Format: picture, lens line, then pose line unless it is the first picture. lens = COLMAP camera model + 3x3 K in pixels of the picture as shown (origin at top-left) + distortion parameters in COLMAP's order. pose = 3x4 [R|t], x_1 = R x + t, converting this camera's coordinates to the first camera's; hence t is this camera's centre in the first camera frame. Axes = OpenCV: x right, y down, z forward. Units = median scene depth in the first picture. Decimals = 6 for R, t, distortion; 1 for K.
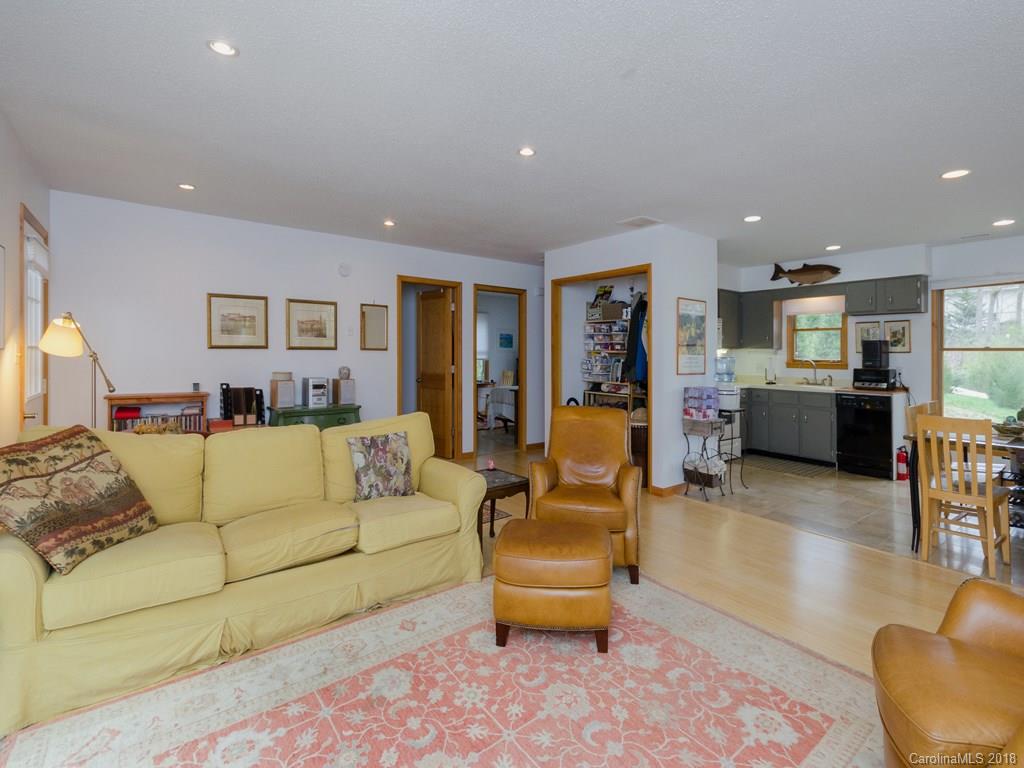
lens RADIAL K [[495.4, 0, 582.6], [0, 495.4, 343.3], [0, 0, 1]] dist [0.010466, -0.000108]
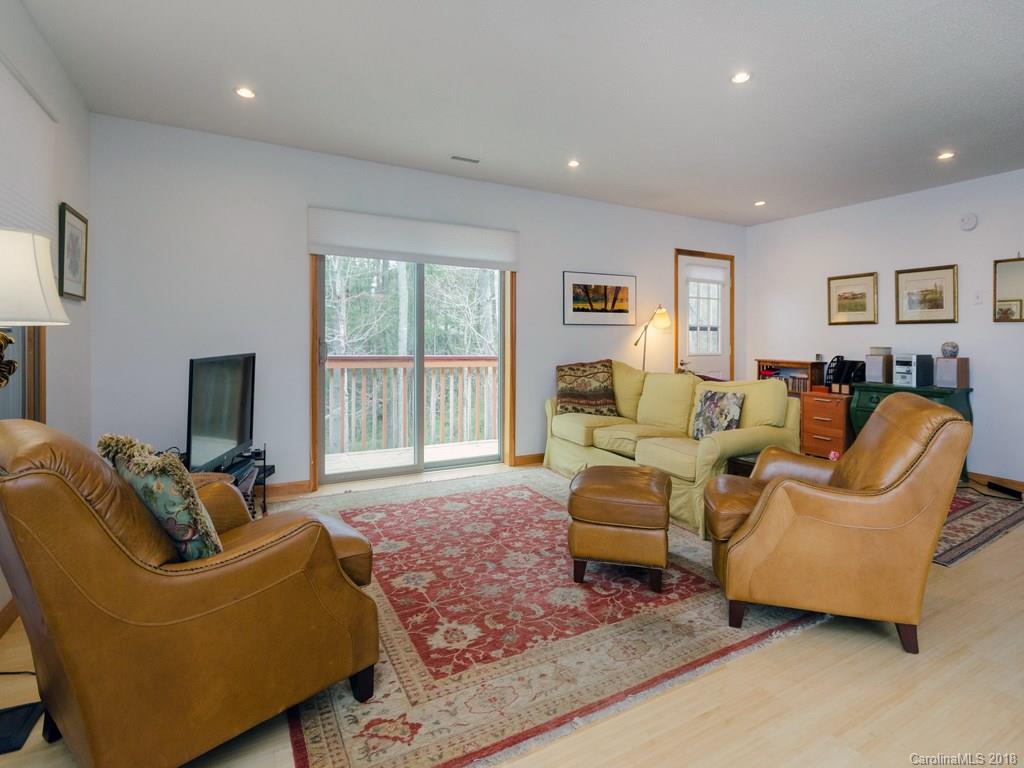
lens RADIAL K [[502.5, 0, 513.1], [0, 502.5, 343.1], [0, 0, 1]] dist [-0.000158, 0.000141]
pose [[-0.229589, -0.002545, -0.973284, 1.224490], [0.009258, 0.999946, -0.004798, 0.112109], [0.973244, -0.010112, -0.229552, 1.201443]]
